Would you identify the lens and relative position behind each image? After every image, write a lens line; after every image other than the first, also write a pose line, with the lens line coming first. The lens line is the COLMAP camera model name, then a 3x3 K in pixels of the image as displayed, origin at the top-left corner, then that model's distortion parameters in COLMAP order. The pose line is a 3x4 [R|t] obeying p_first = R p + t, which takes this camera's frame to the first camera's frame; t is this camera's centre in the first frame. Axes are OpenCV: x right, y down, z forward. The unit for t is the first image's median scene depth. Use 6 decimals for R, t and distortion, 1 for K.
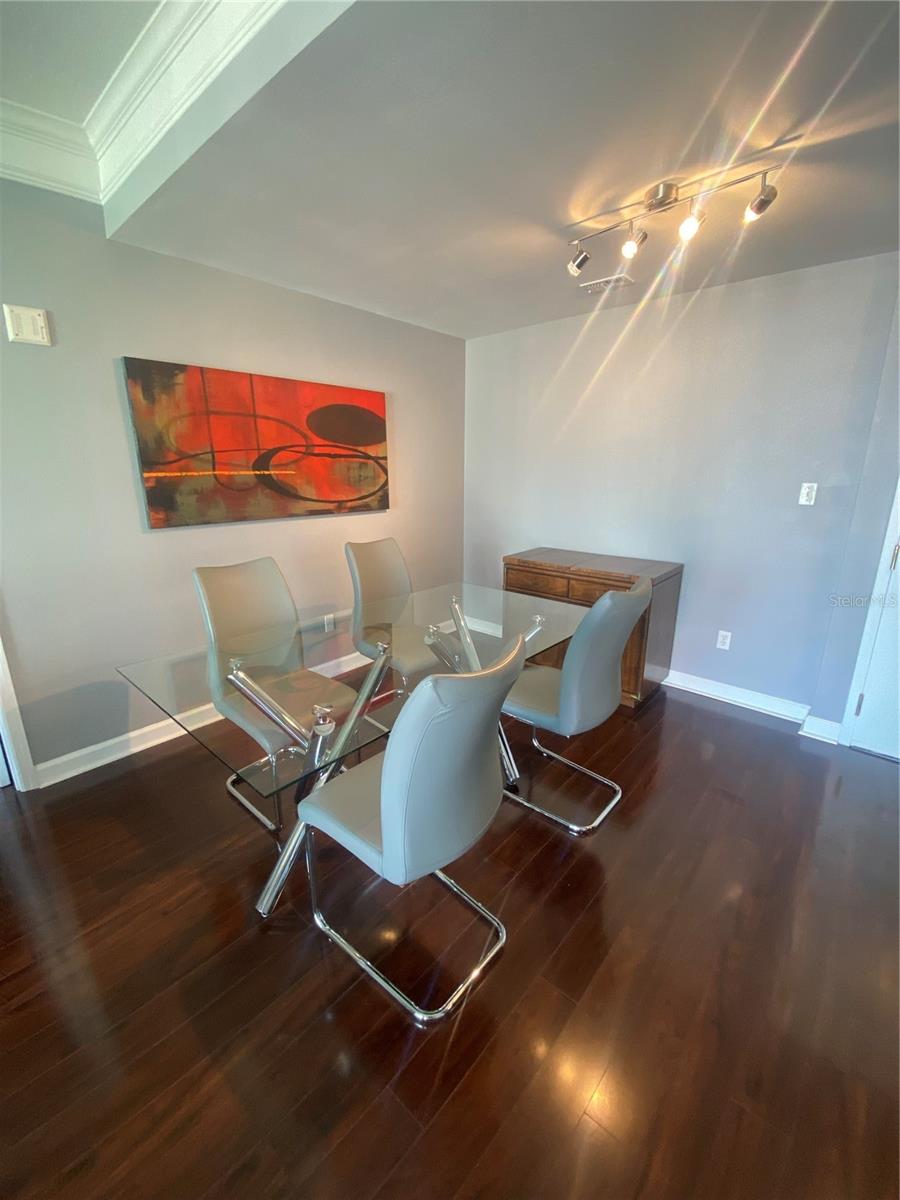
lens RADIAL K [[493.7, 0, 450.0], [0, 493.7, 600.0], [0, 0, 1]] dist [0.001623, 0.000306]
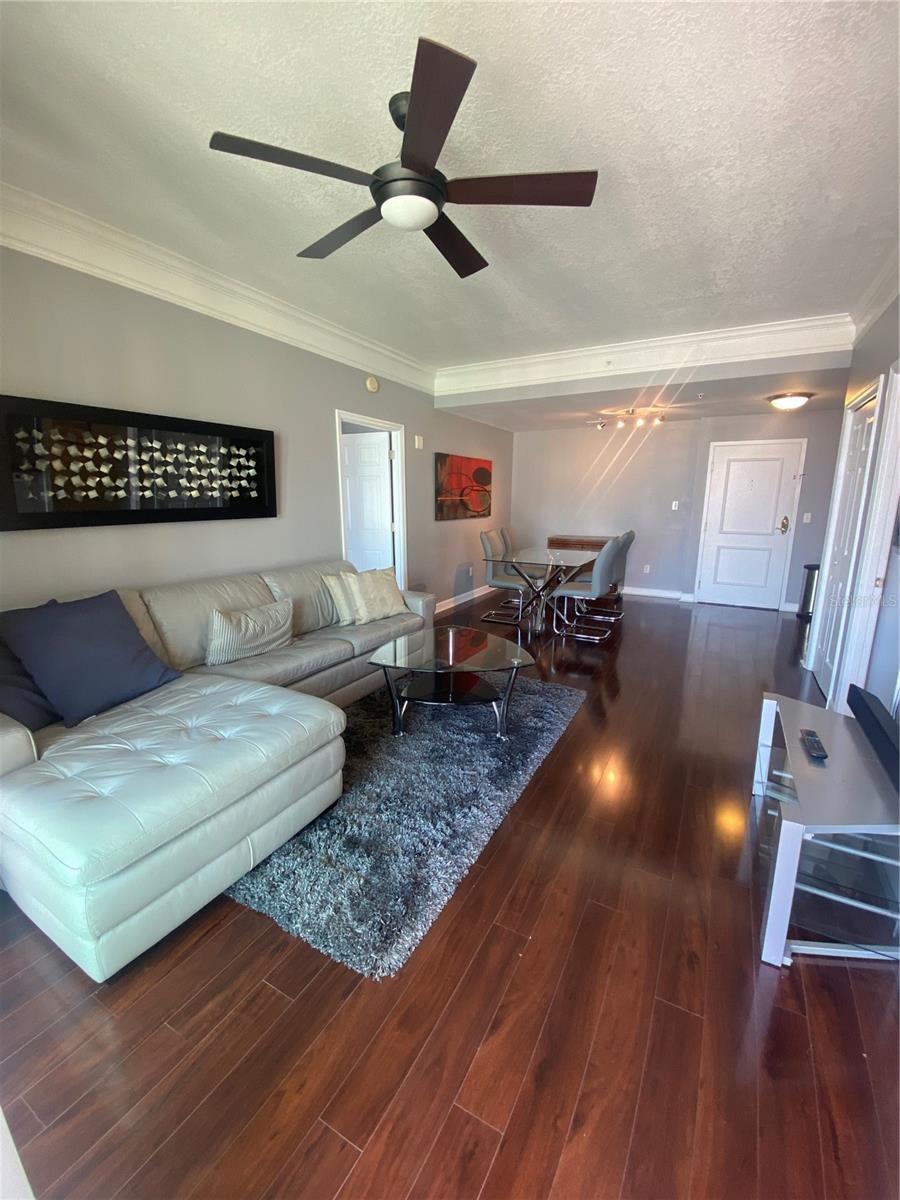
lens RADIAL K [[480.3, 0, 450.0], [0, 480.3, 600.0], [0, 0, 1]] dist [-0.003996, -0.000524]
pose [[0.976318, -0.048945, 0.210731, -0.894277], [0.060079, 0.997098, -0.046759, 0.297799], [-0.207831, 0.058313, 0.976425, -1.075069]]
